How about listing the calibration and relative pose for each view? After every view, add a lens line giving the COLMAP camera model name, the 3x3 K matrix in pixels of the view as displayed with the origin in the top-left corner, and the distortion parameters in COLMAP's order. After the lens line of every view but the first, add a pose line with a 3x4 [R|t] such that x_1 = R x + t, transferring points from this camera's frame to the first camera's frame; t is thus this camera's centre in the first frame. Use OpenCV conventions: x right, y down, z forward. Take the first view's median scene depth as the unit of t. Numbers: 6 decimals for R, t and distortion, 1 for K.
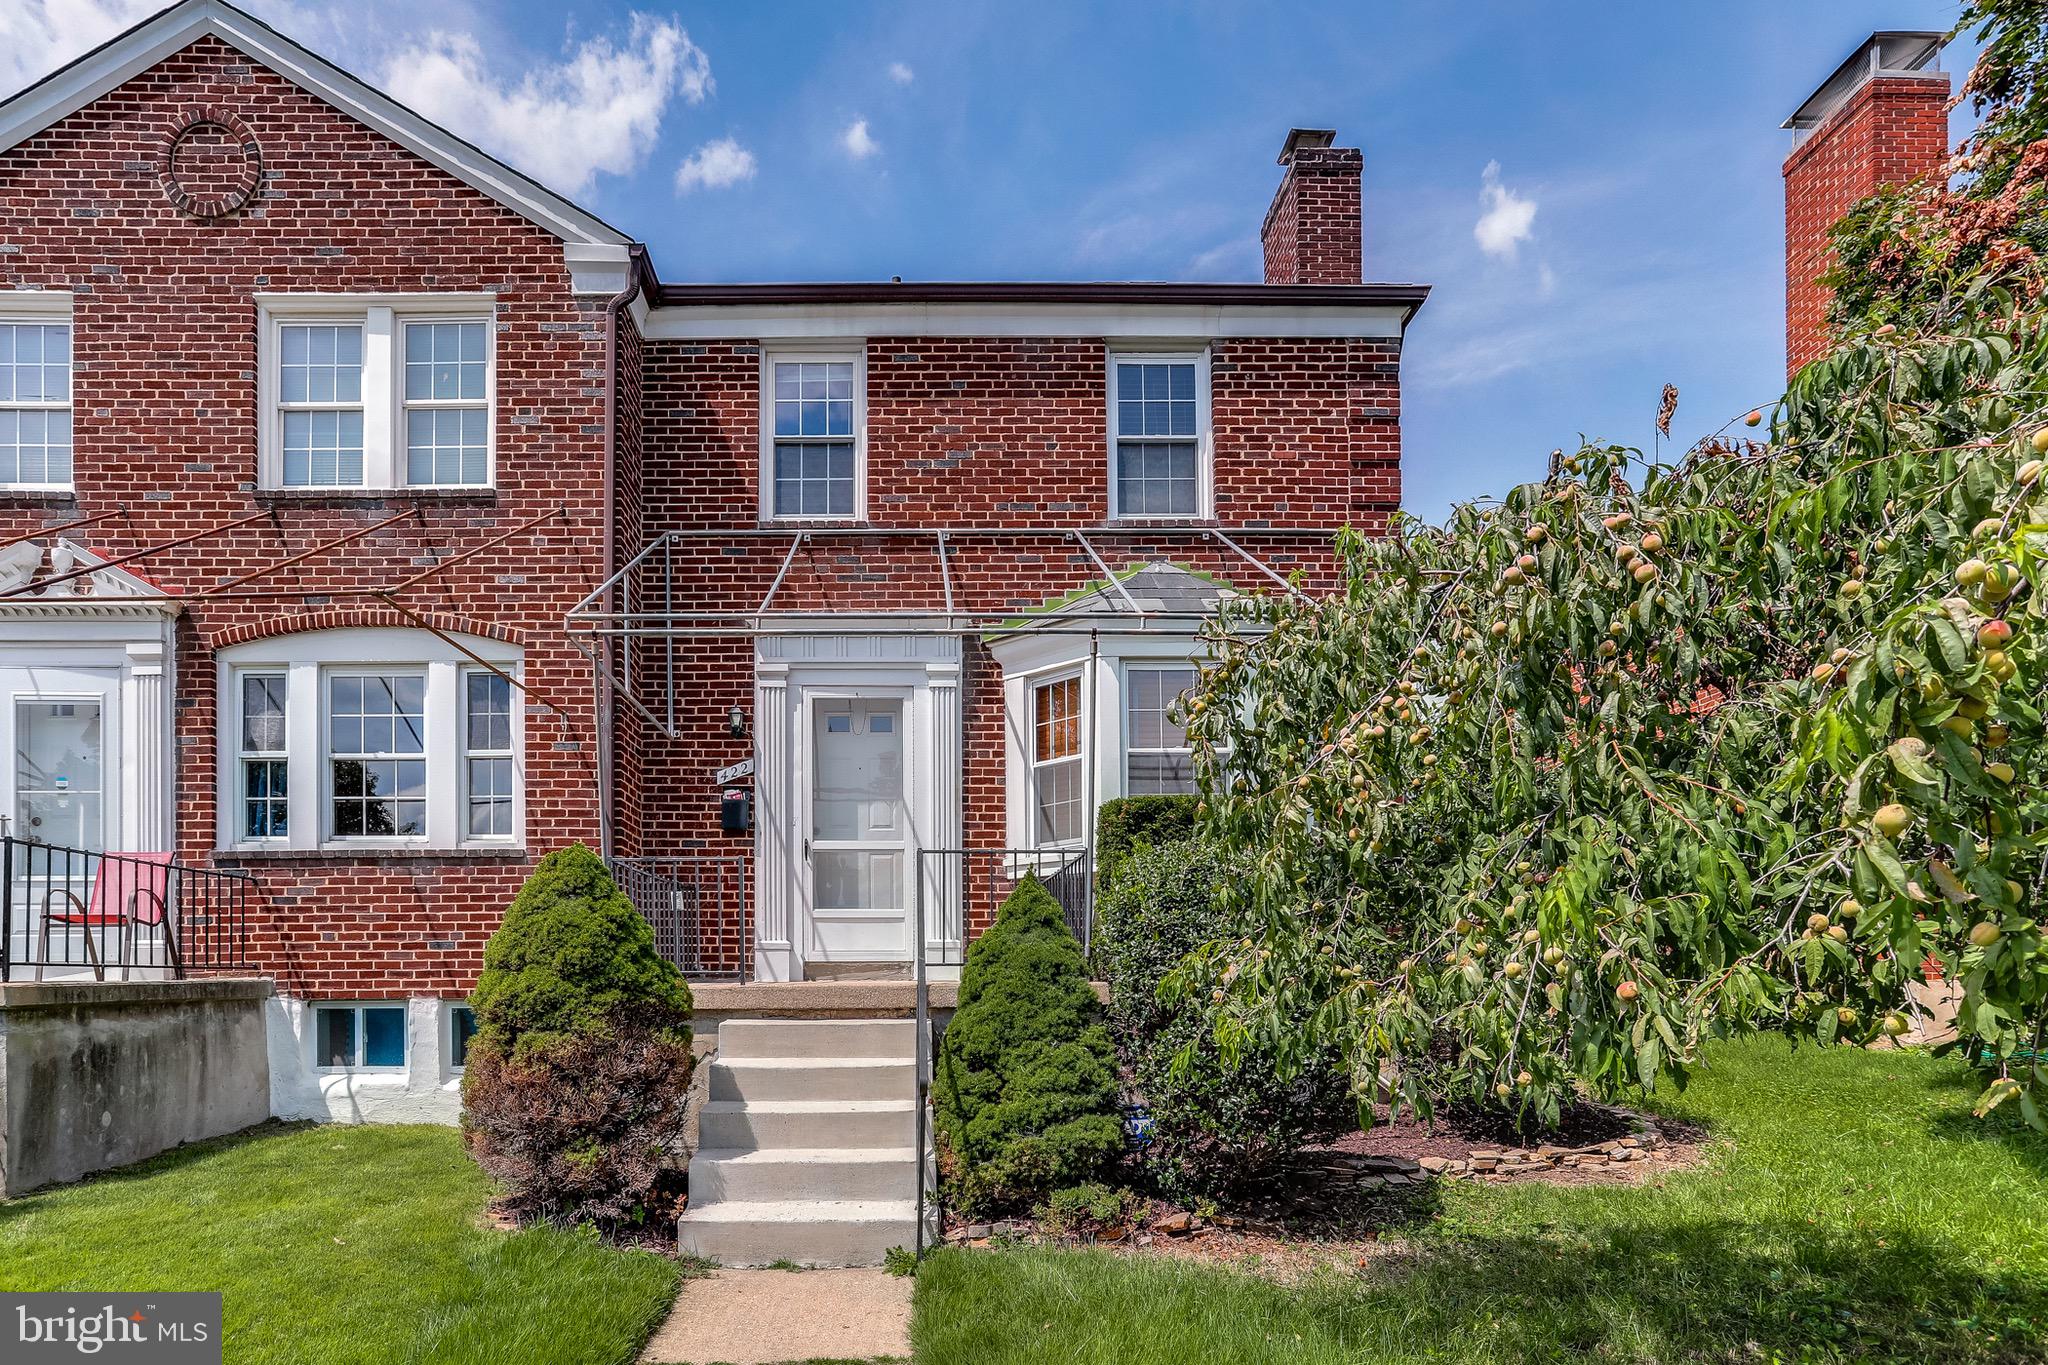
lens RADIAL K [[1058.3, 0, 1021.7], [0, 1058.3, 769.0], [0, 0, 1]] dist [-0.050104, 0.032730]
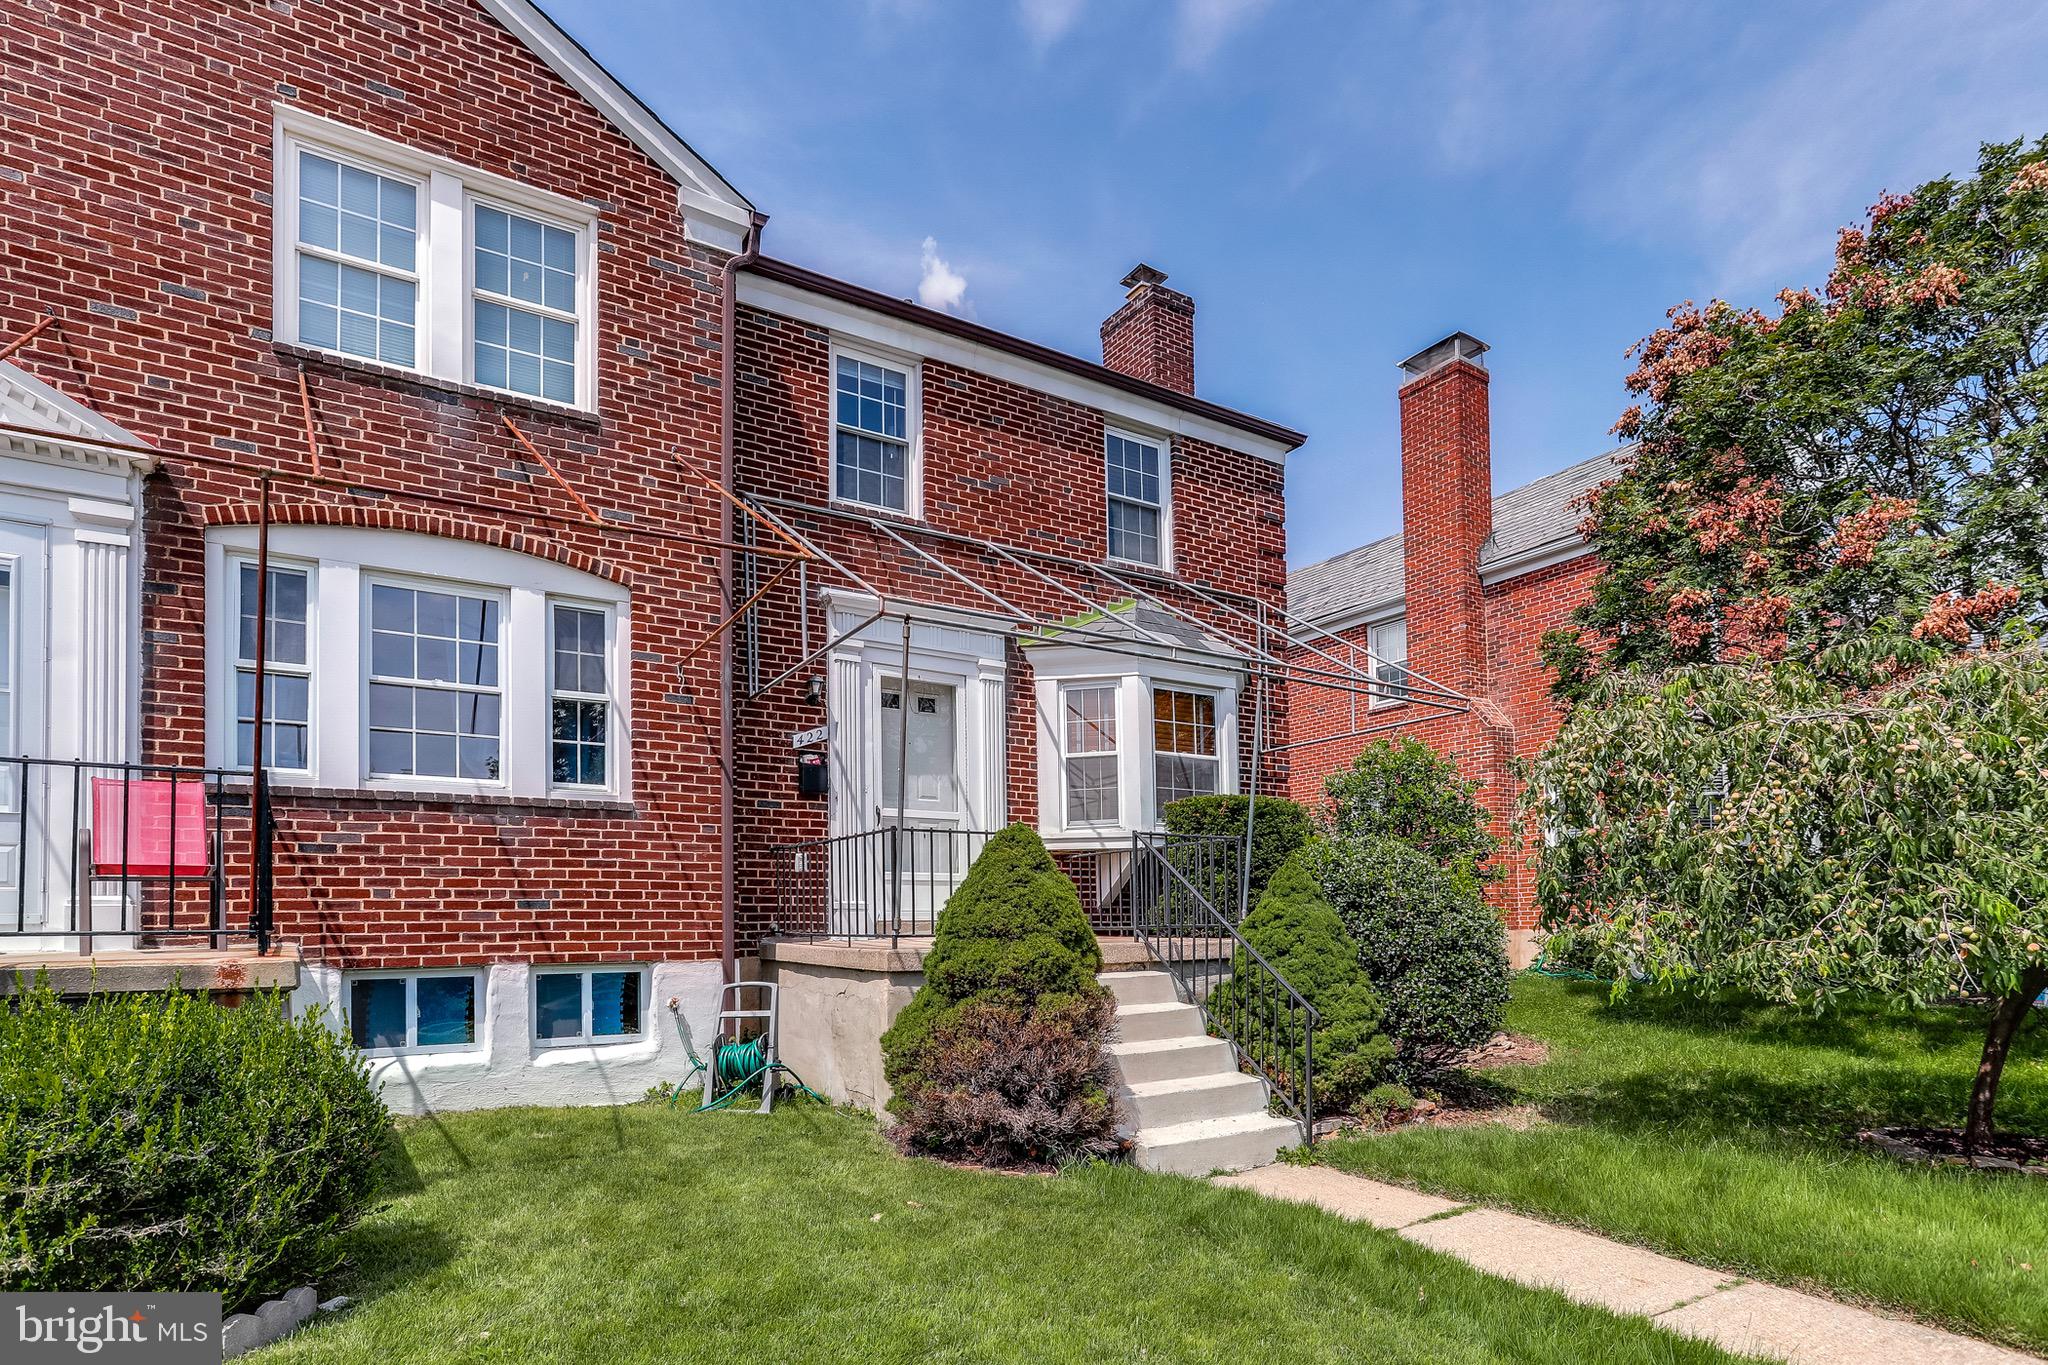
lens RADIAL K [[978.4, 0, 1024.0], [0, 978.4, 682.5], [0, 0, 1]] dist [-0.045712, 0.027778]
pose [[0.864667, 0.115970, 0.488777, -0.572428], [-0.093509, 0.993139, -0.070216, -0.003028], [-0.493566, 0.015009, 0.869579, 0.053287]]
